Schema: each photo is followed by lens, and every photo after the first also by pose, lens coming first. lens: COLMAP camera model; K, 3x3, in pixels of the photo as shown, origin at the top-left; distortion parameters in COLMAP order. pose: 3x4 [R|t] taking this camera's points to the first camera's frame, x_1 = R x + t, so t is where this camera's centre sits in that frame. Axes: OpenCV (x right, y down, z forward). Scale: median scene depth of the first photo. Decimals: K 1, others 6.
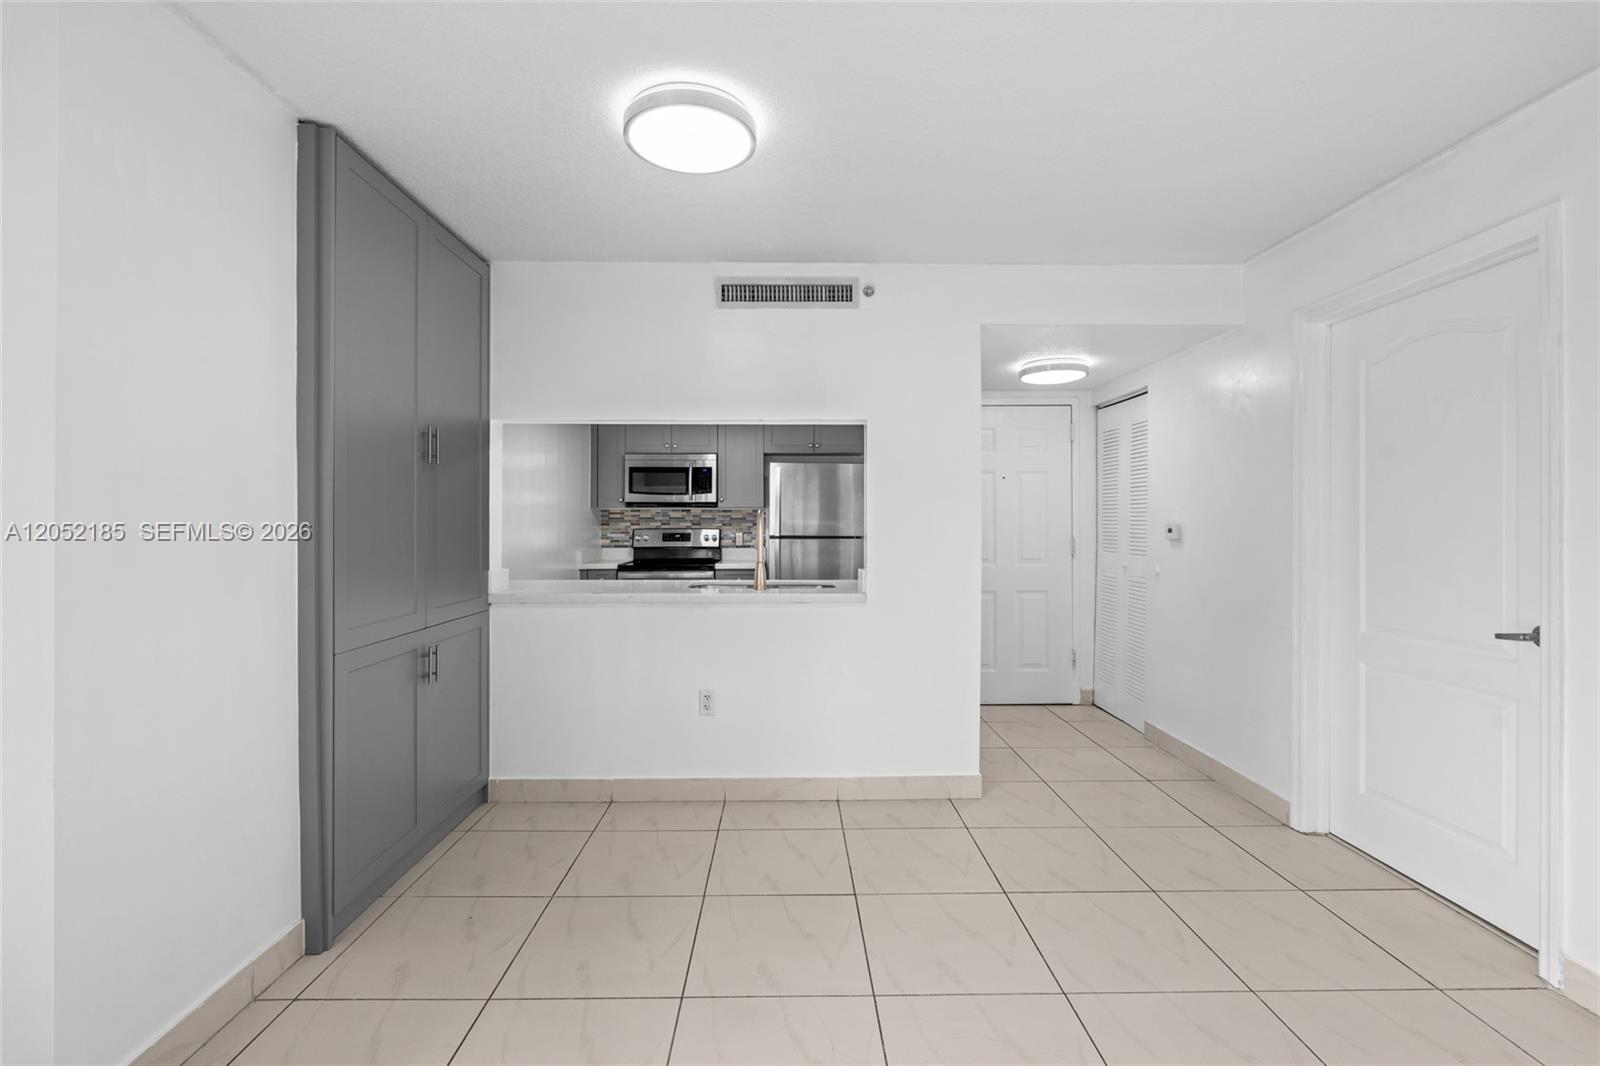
lens RADIAL K [[705.4, 0, 795.8], [0, 705.4, 519.0], [0, 0, 1]] dist [-0.006890, 0.000422]
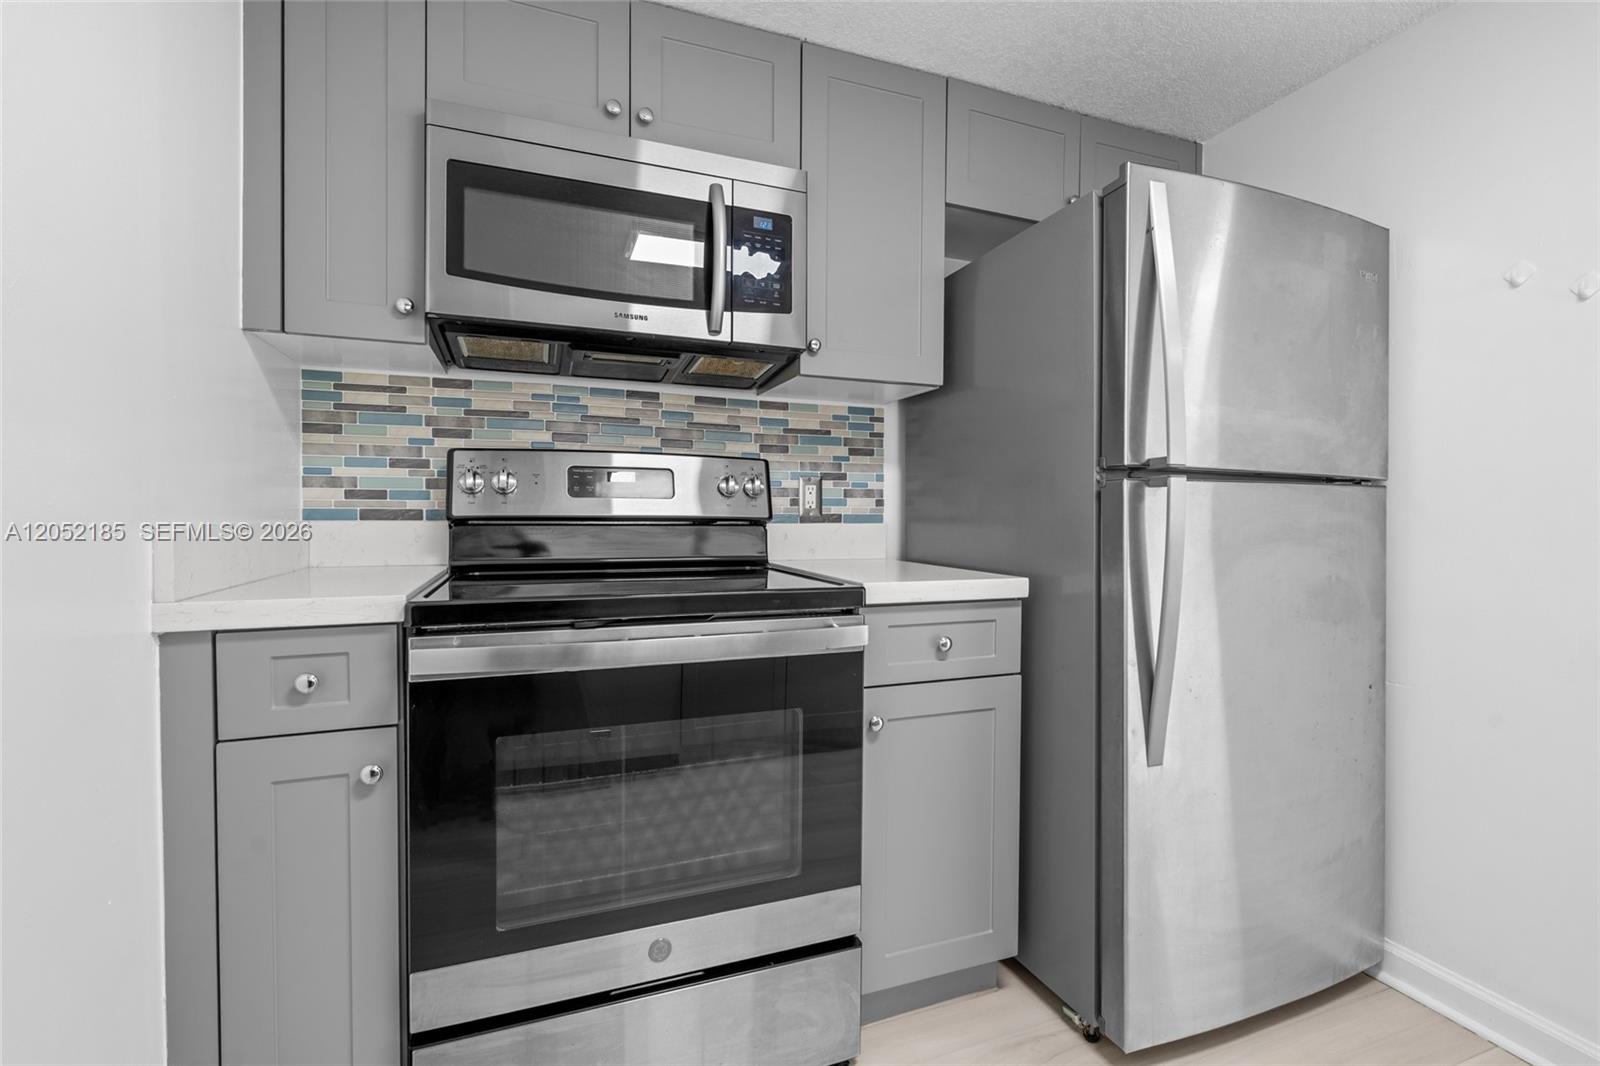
lens RADIAL K [[705.4, 0, 799.3], [0, 705.4, 526.8], [0, 0, 1]] dist [-0.006890, 0.000422]
pose [[0.940599, 0.002611, 0.339510, -0.194125], [-0.012026, 0.999599, 0.025630, 0.034656], [-0.339307, -0.028191, 0.940253, 0.701145]]
